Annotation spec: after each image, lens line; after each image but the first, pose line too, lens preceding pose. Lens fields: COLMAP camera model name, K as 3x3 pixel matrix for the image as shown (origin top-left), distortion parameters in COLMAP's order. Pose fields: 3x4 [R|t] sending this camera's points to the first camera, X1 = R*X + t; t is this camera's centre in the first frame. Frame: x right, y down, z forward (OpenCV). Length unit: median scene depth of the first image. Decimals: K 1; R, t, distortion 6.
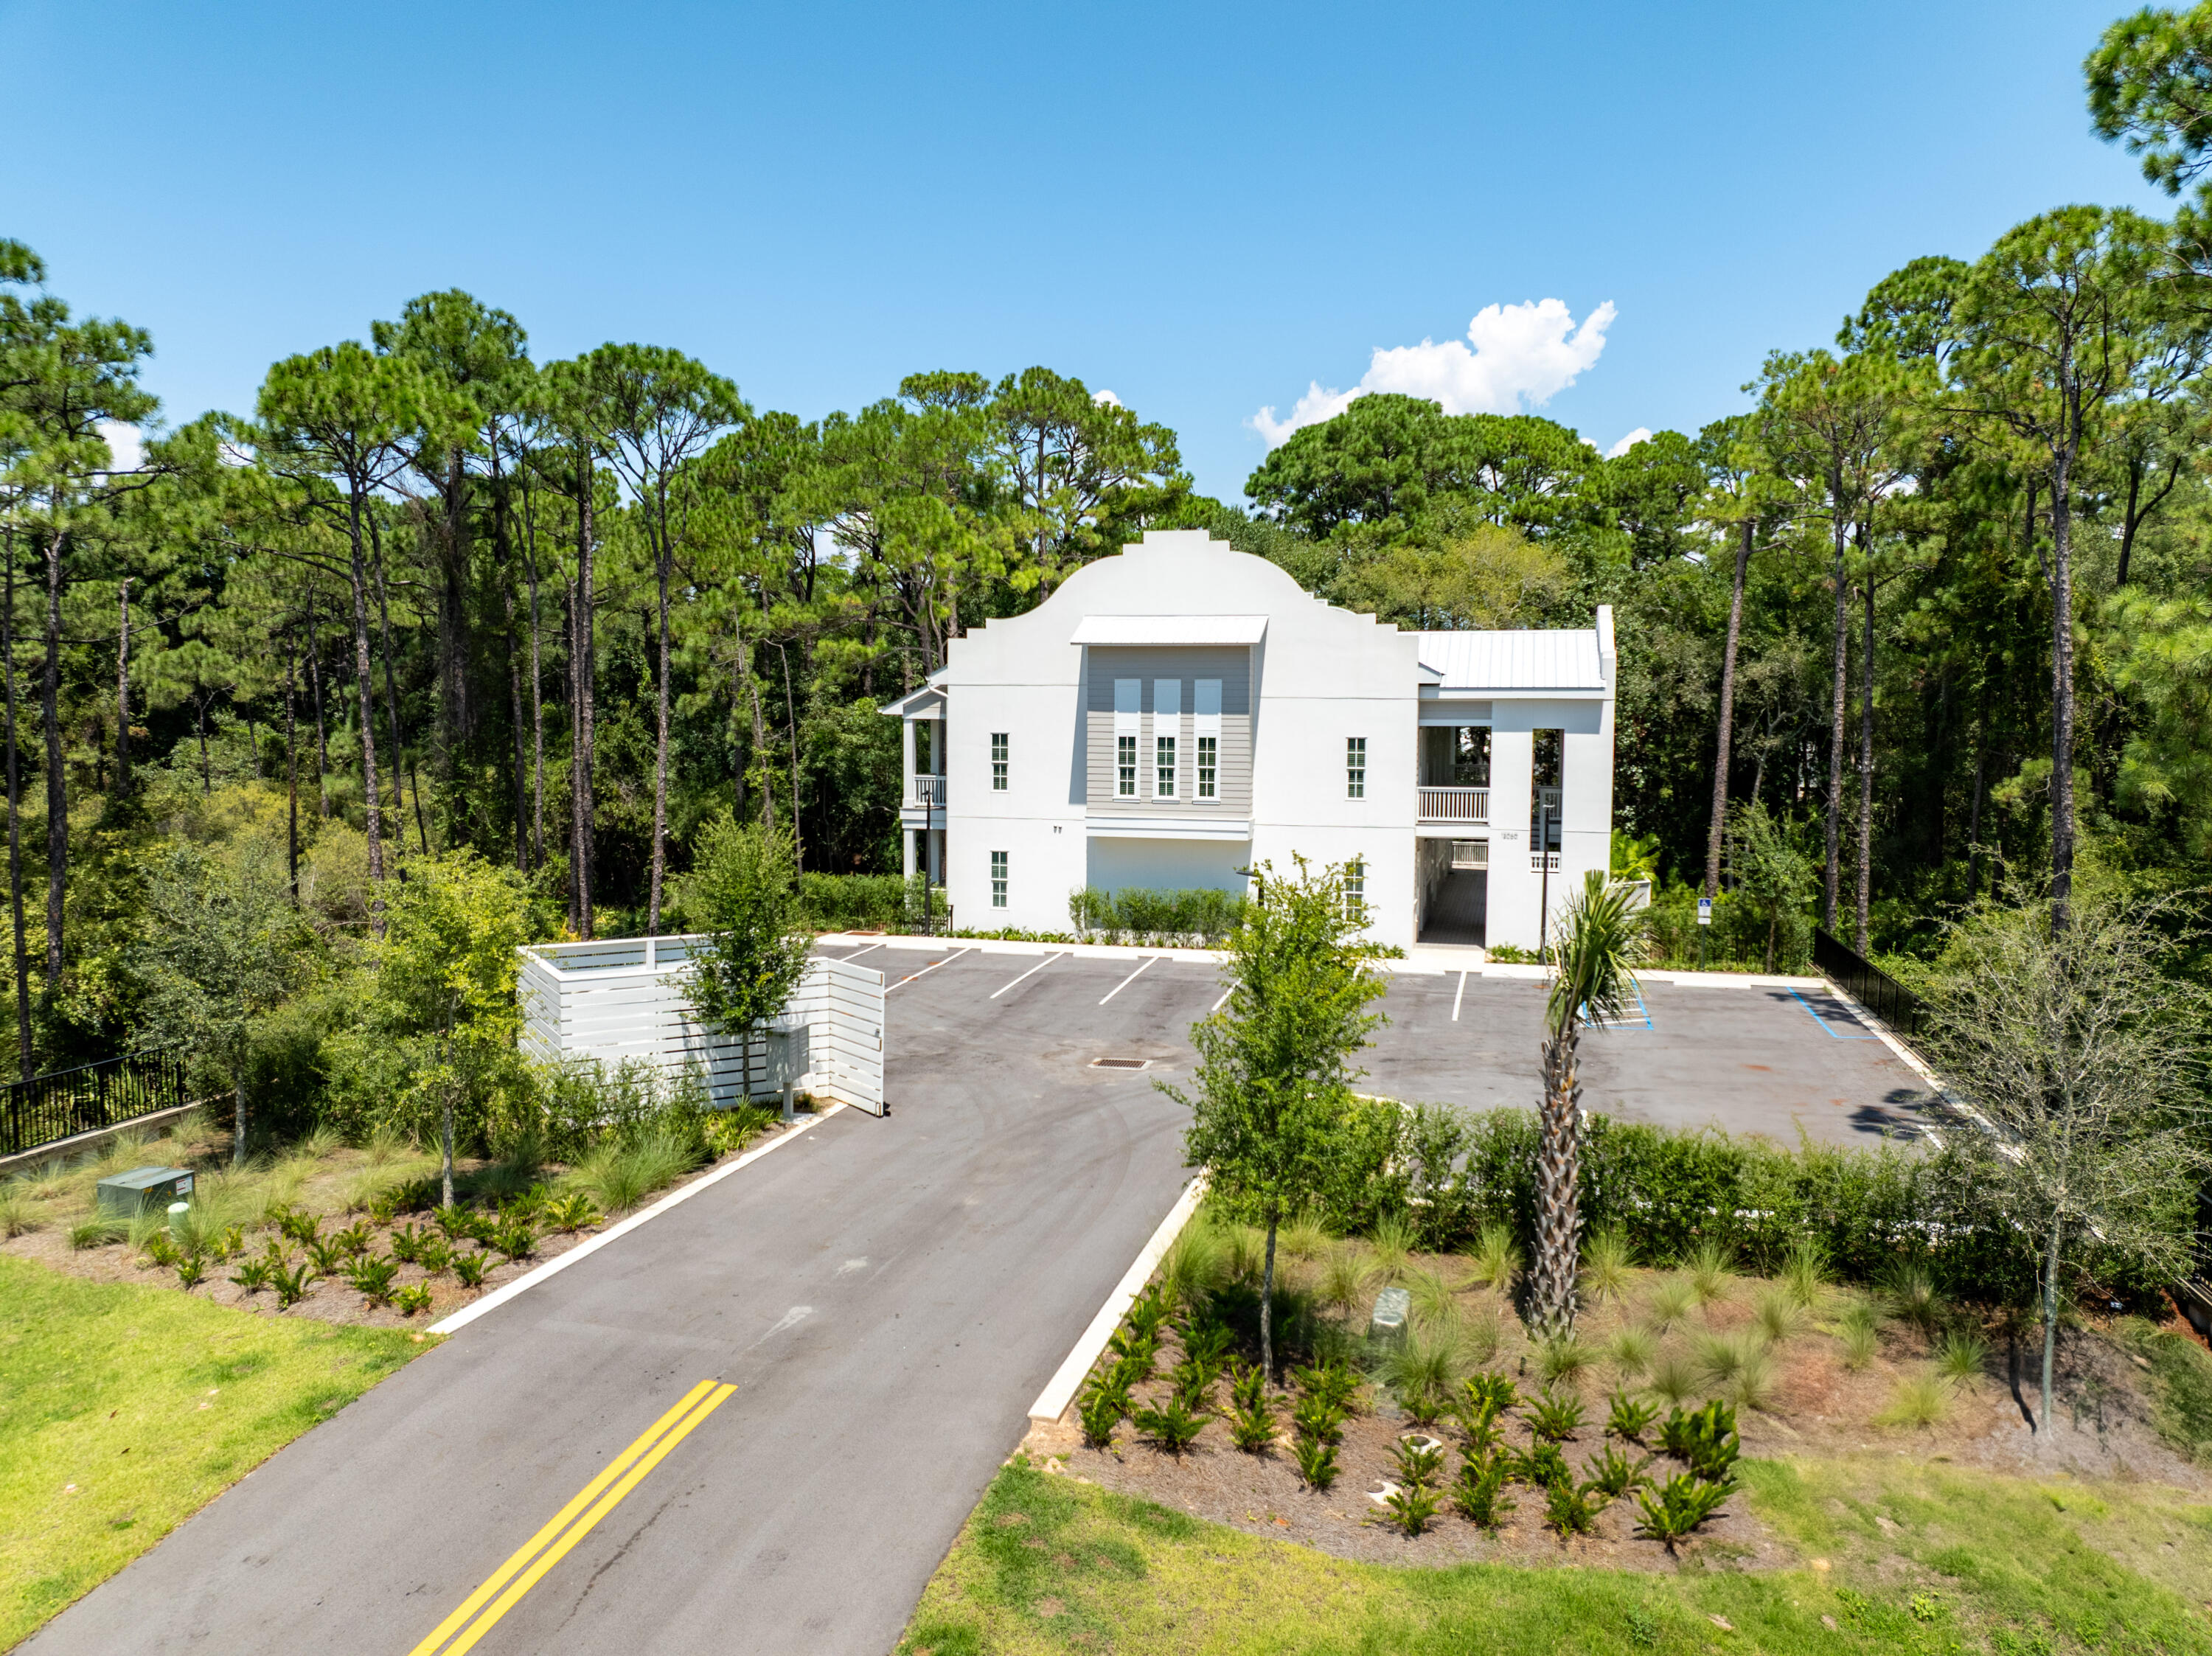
lens RADIAL K [[1557.8, 0, 1106.0], [0, 1557.8, 828.0], [0, 0, 1]] dist [-0.042803, -0.000221]
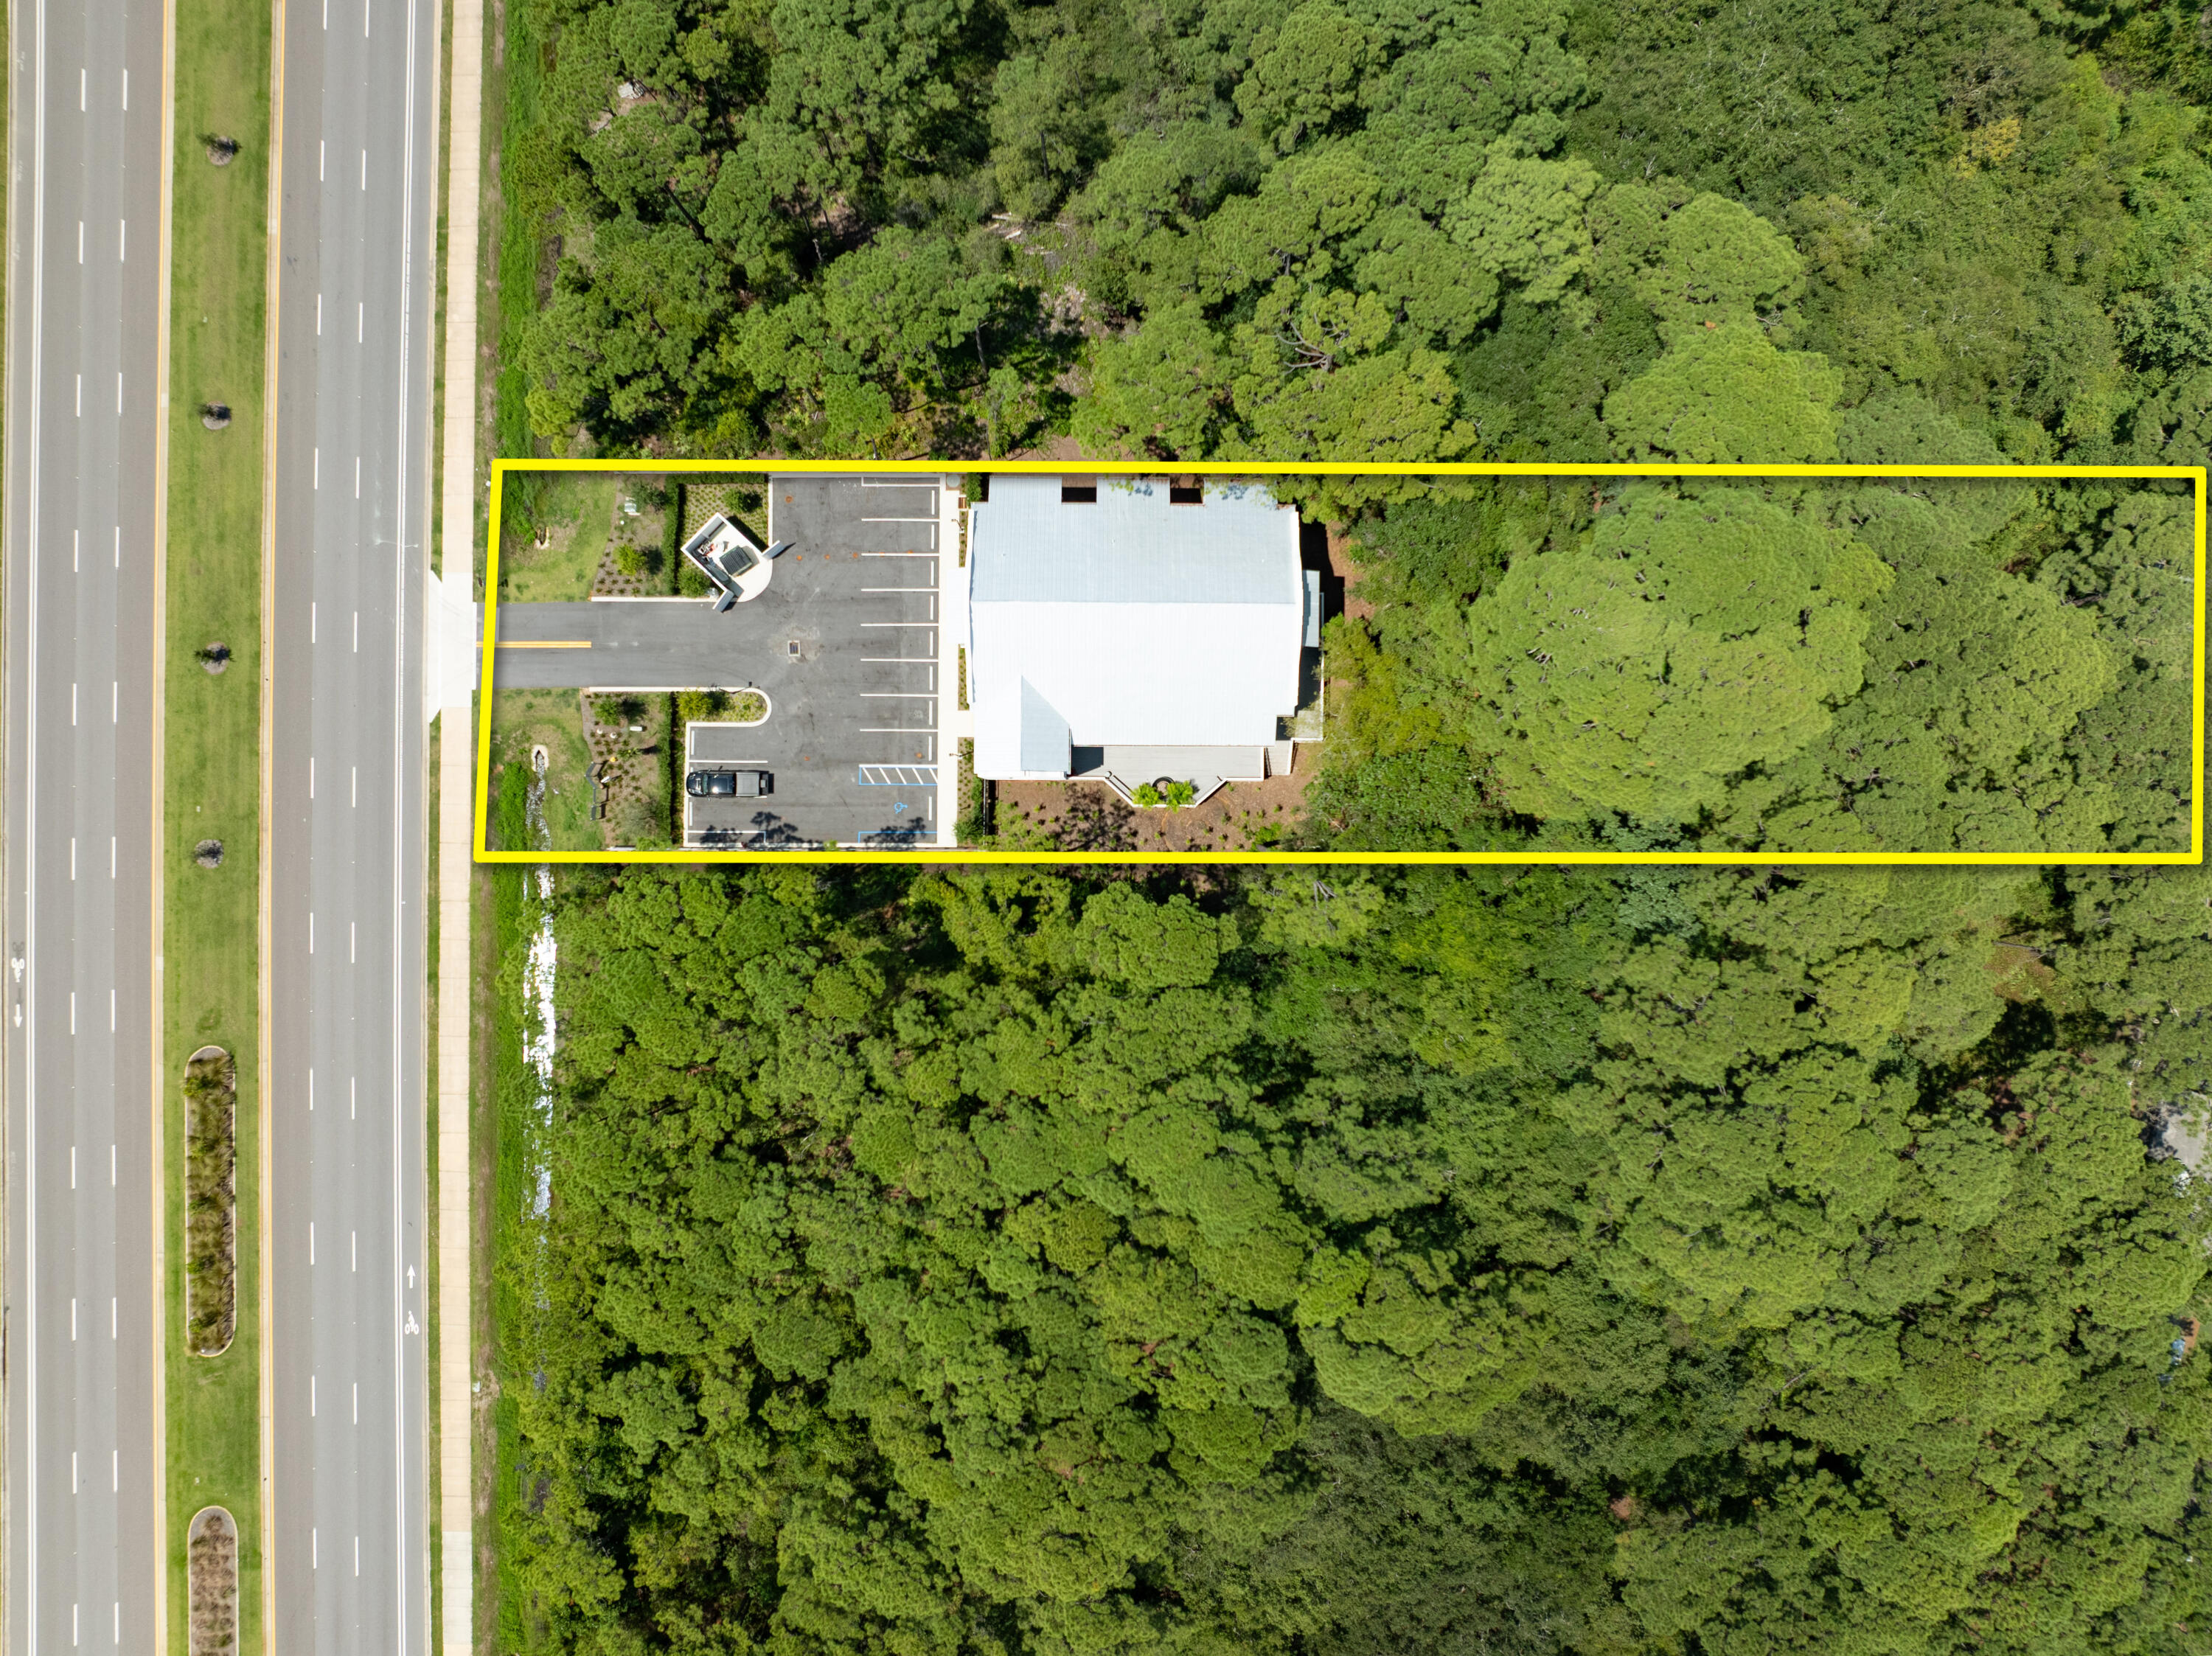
lens RADIAL K [[1548.9, 0, 1104.6], [0, 1548.9, 827.8], [0, 0, 1]] dist [-0.040916, 0.001232]
pose [[0.248679, 0.968512, -0.011967, 0.474404], [-0.063557, 0.028645, 0.997567, -2.598369], [0.966498, -0.247313, 0.068679, 0.960493]]
